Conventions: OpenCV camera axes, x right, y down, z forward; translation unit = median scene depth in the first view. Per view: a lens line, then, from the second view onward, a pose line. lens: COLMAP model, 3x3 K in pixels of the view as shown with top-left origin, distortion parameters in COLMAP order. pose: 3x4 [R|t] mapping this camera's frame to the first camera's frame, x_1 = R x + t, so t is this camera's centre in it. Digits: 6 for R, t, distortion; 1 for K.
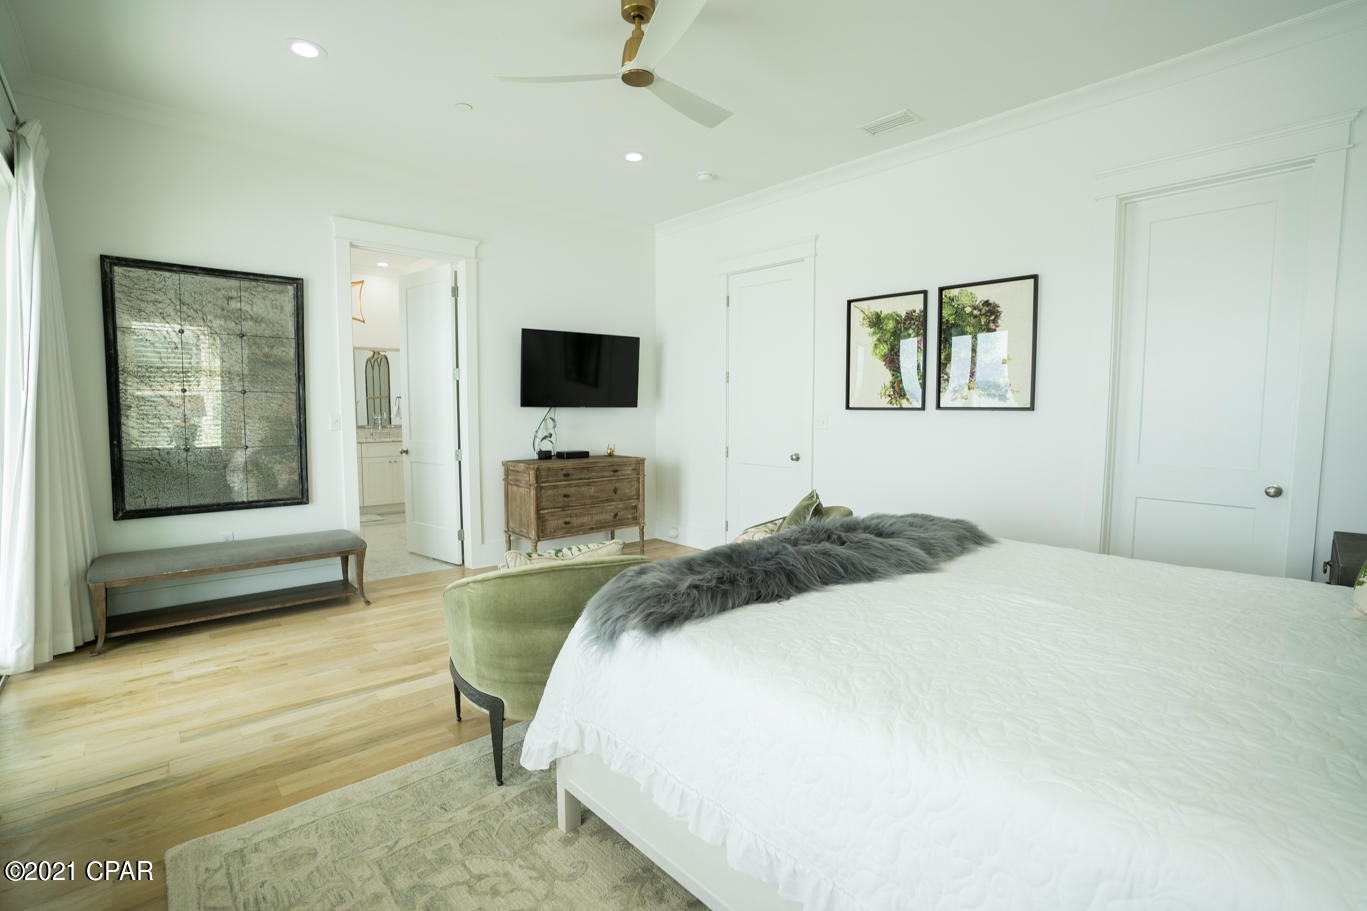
lens RADIAL K [[626.5, 0, 689.0], [0, 626.5, 452.4], [0, 0, 1]] dist [-0.076396, 0.035057]
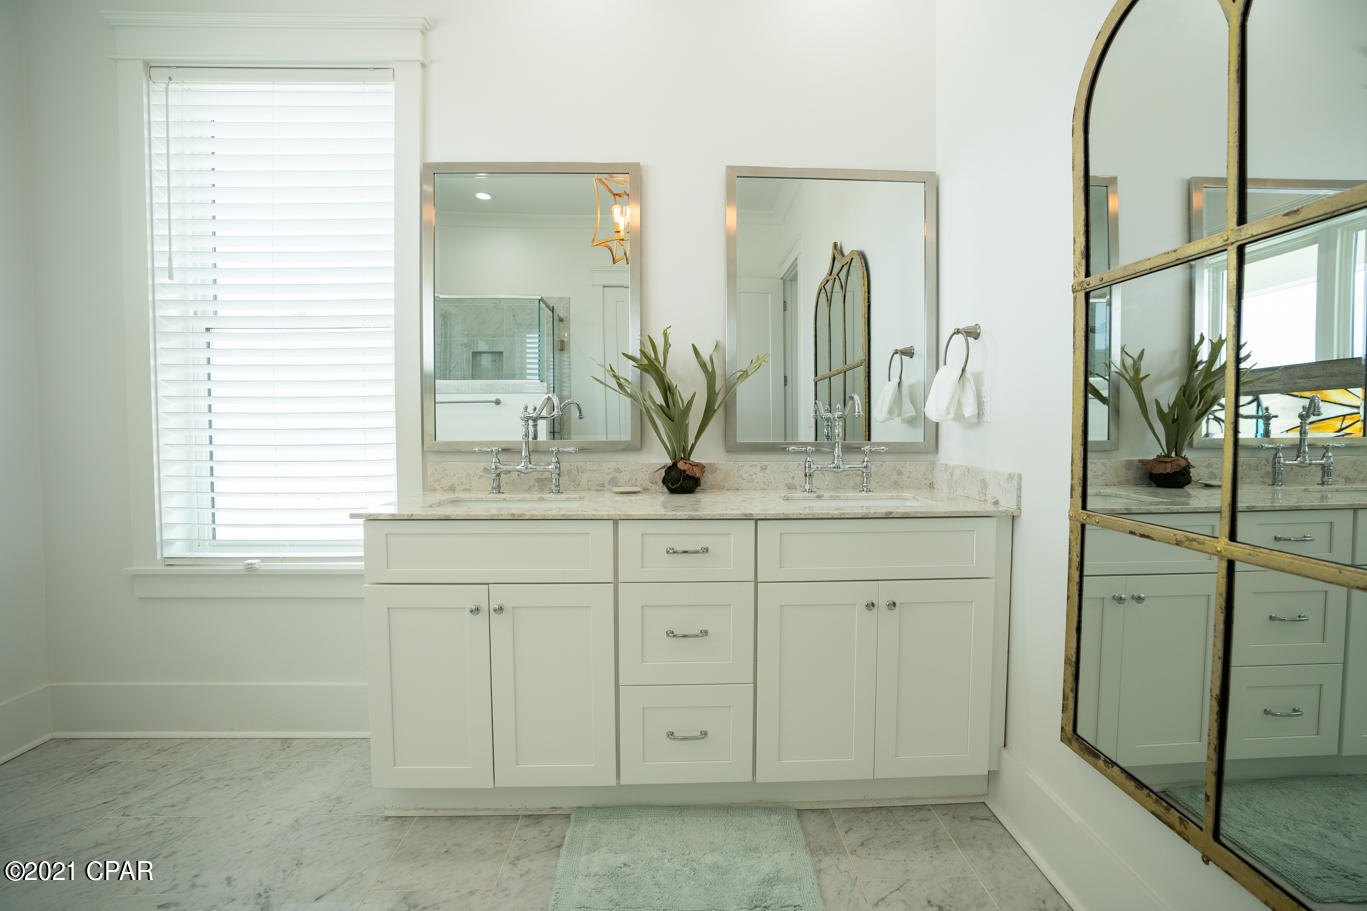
lens RADIAL K [[626.5, 0, 689.0], [0, 626.5, 452.4], [0, 0, 1]] dist [-0.076396, 0.035057]
pose [[0.755589, 0.025593, -0.654545, -0.318286], [-0.045113, 0.998897, -0.013019, -0.028843], [0.653490, 0.039365, 0.755911, 0.642755]]
